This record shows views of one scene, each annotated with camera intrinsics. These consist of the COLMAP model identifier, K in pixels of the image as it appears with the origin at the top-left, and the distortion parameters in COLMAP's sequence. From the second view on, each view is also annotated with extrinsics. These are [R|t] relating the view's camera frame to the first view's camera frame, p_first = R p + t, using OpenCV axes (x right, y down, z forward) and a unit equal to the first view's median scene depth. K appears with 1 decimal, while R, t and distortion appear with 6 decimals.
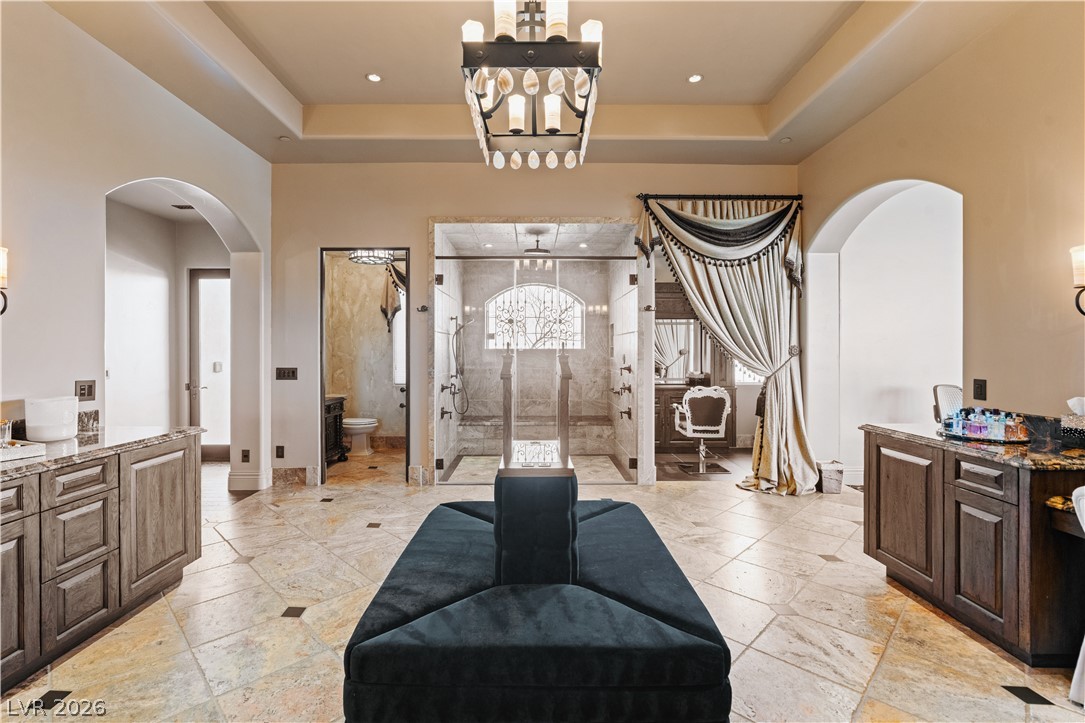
lens RADIAL K [[492.2, 0, 536.8], [0, 492.2, 356.3], [0, 0, 1]] dist [0.000425, 0.000244]
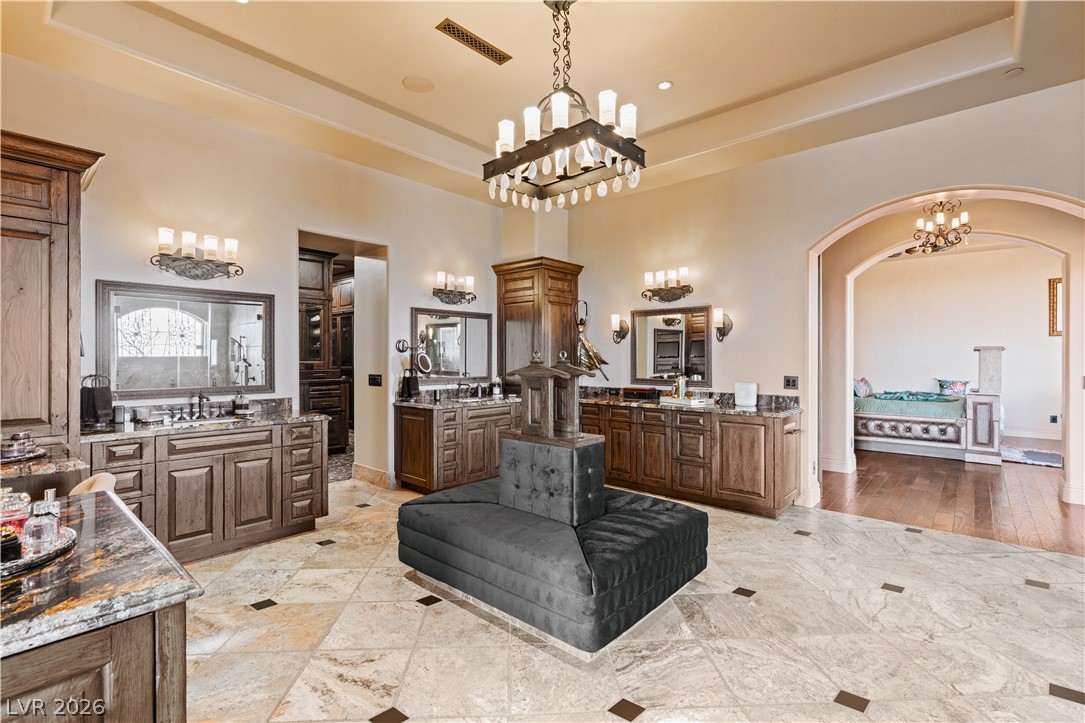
lens RADIAL K [[492.2, 0, 536.8], [0, 492.2, 356.3], [0, 0, 1]] dist [0.000425, 0.000244]
pose [[-0.673461, -0.002167, -0.739220, 0.946487], [-0.007862, 0.999960, 0.004231, -0.017702], [0.739181, 0.008661, -0.673451, 1.747477]]
